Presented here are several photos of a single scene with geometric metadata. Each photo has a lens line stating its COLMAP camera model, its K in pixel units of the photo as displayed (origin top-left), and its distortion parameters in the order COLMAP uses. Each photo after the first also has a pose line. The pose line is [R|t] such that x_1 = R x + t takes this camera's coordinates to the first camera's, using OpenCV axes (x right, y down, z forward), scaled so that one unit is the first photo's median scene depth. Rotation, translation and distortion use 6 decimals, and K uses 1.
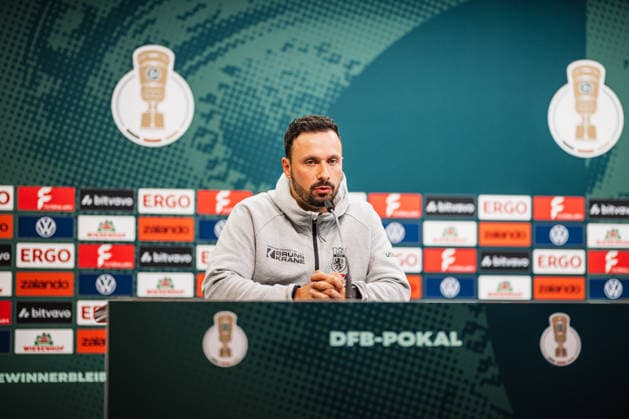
lens RADIAL K [[1647.9, 0, 325.0], [0, 1647.9, 214.9], [0, 0, 1]] dist [0.124254, 0.000000]
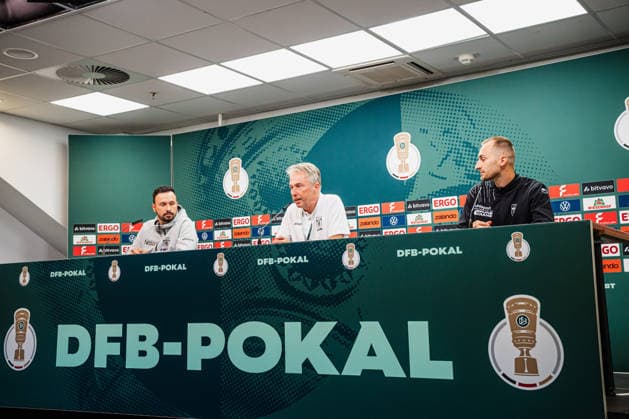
lens RADIAL K [[827.8, 0, 301.0], [0, 827.8, 212.1], [0, 0, 1]] dist [0.113205, 0.000000]
pose [[0.693486, -0.092915, -0.714454, 0.818173], [0.074750, 0.995577, -0.056919, 0.052648], [0.716582, -0.013933, 0.697364, 0.224753]]
